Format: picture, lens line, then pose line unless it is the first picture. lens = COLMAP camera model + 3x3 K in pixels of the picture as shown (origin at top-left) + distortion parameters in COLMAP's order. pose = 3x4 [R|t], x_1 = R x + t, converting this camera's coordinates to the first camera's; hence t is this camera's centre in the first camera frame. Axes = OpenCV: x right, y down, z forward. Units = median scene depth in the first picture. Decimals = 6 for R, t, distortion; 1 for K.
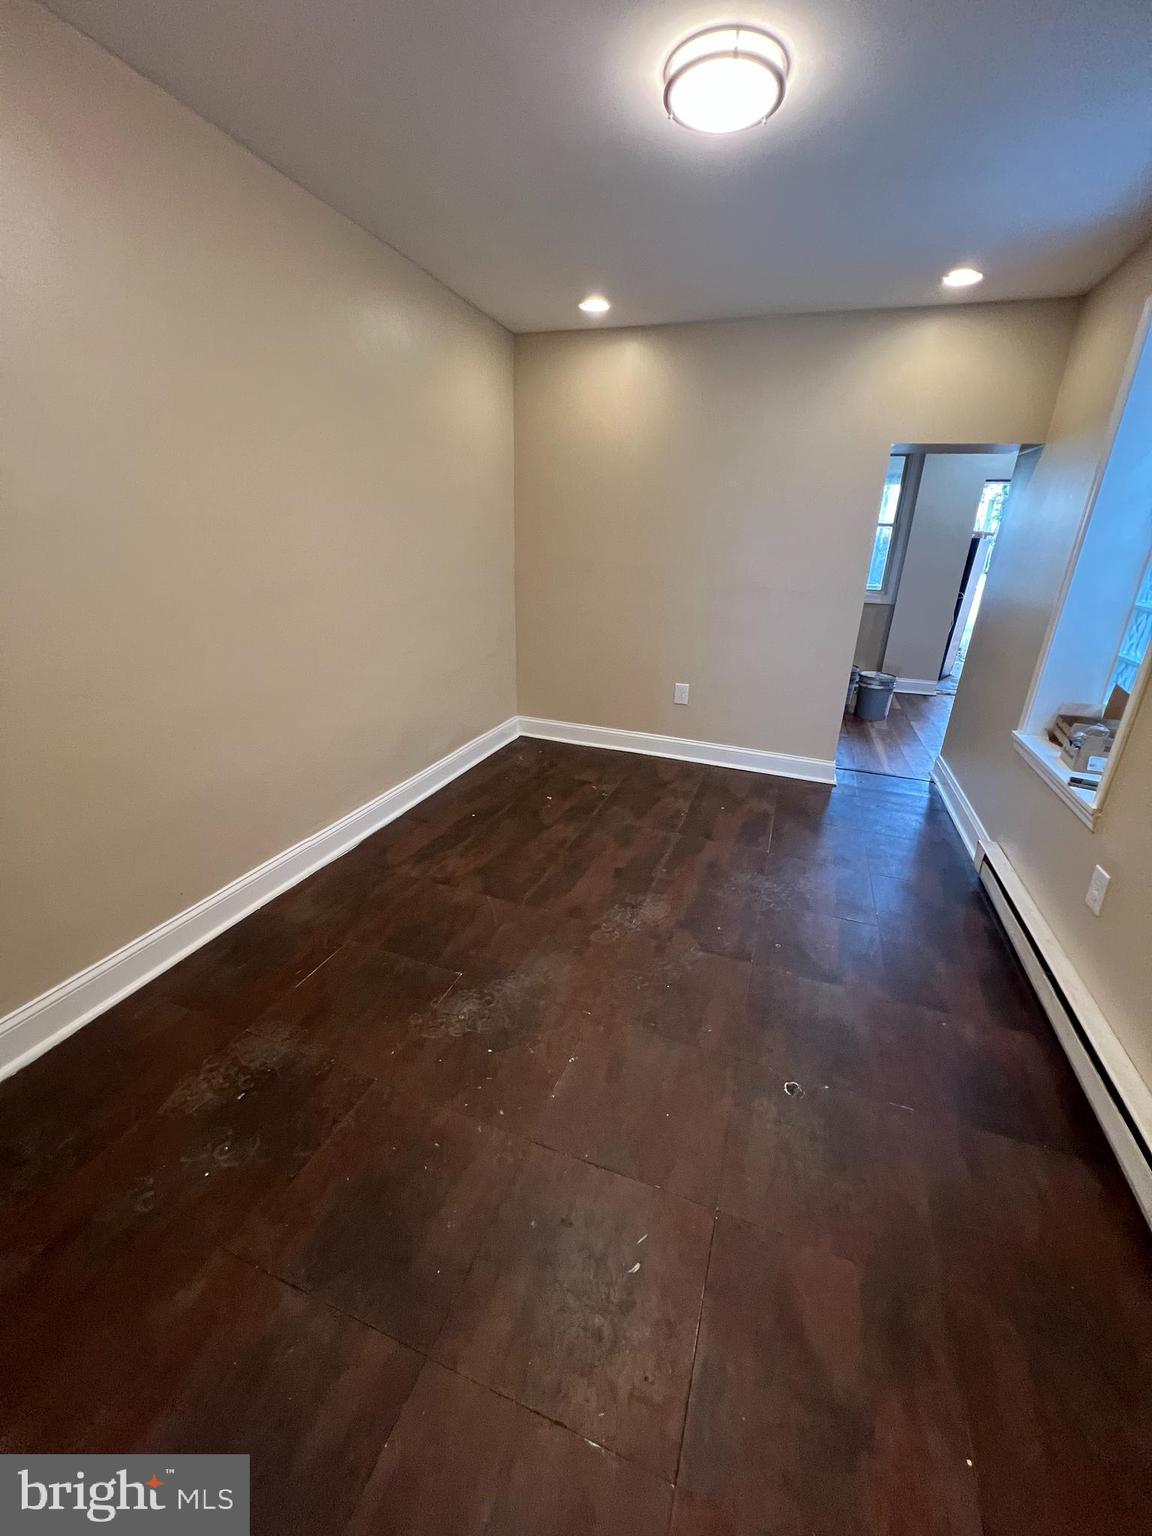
lens RADIAL K [[613.4, 0, 575.0], [0, 613.4, 766.3], [0, 0, 1]] dist [-0.009832, 0.001034]
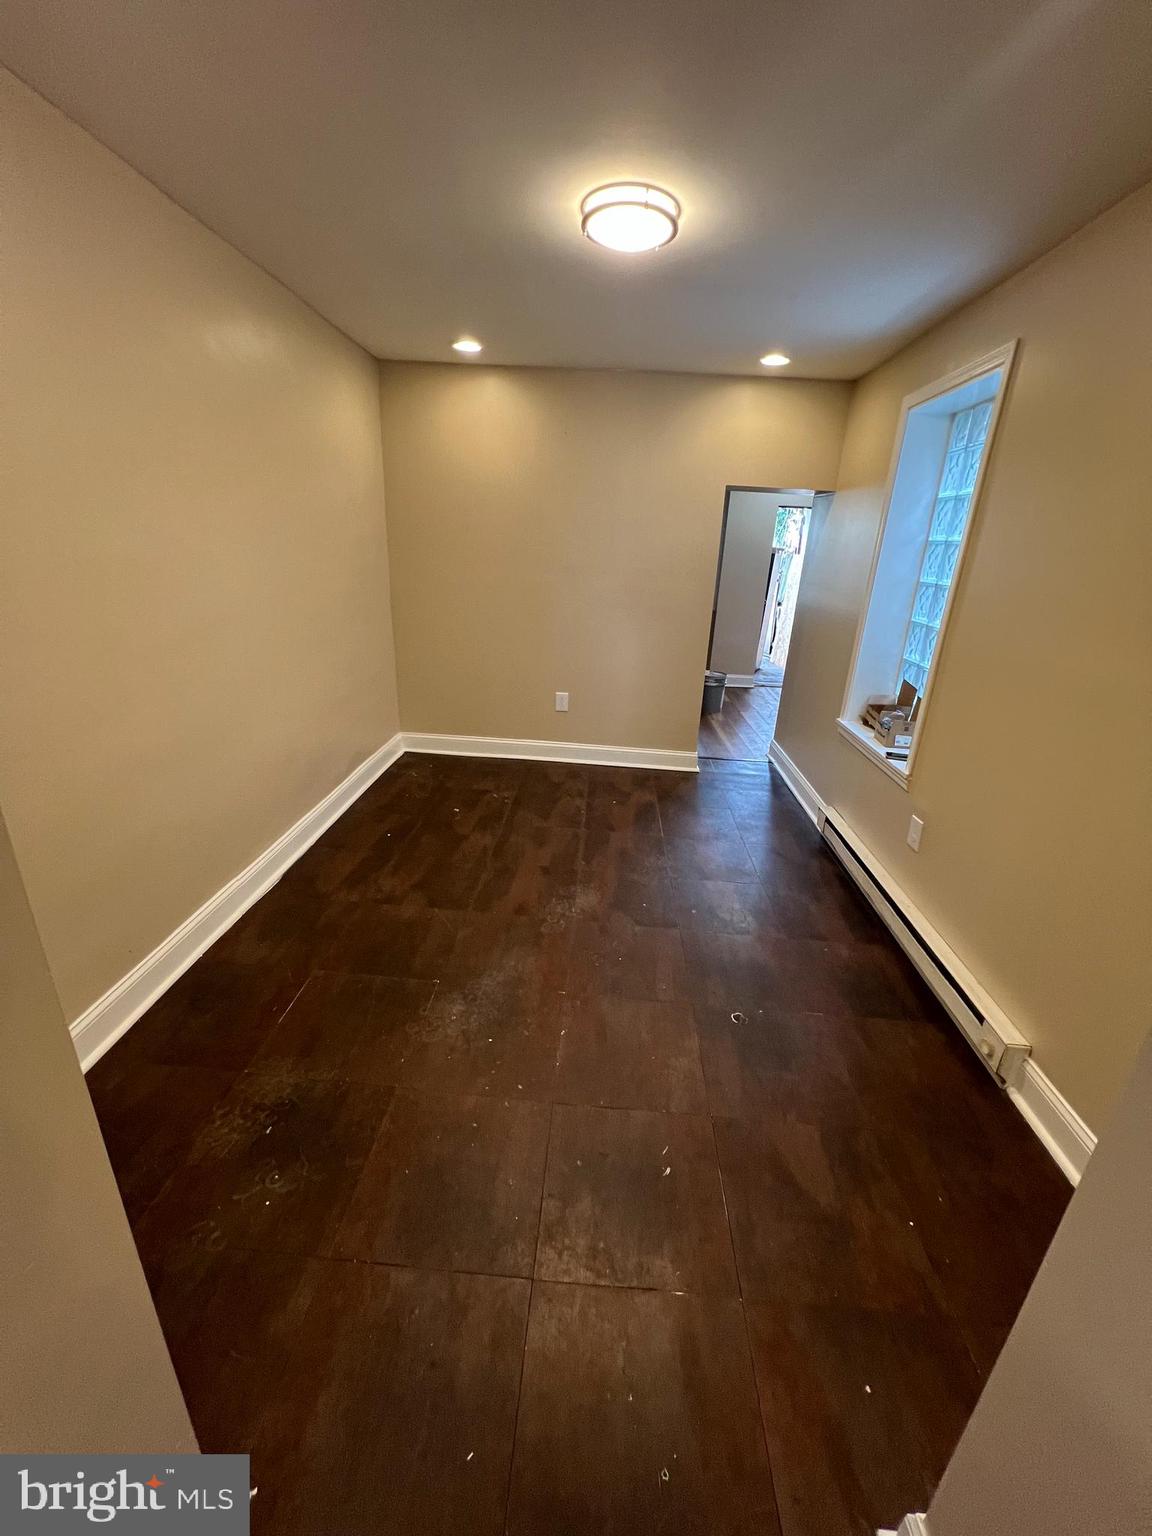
lens RADIAL K [[613.4, 0, 577.0], [0, 613.4, 768.3], [0, 0, 1]] dist [-0.009832, 0.001034]
pose [[0.957534, -0.090280, 0.273823, -0.195207], [0.089545, 0.995867, 0.015209, -0.026262], [-0.274064, 0.009956, 0.961660, -0.098955]]
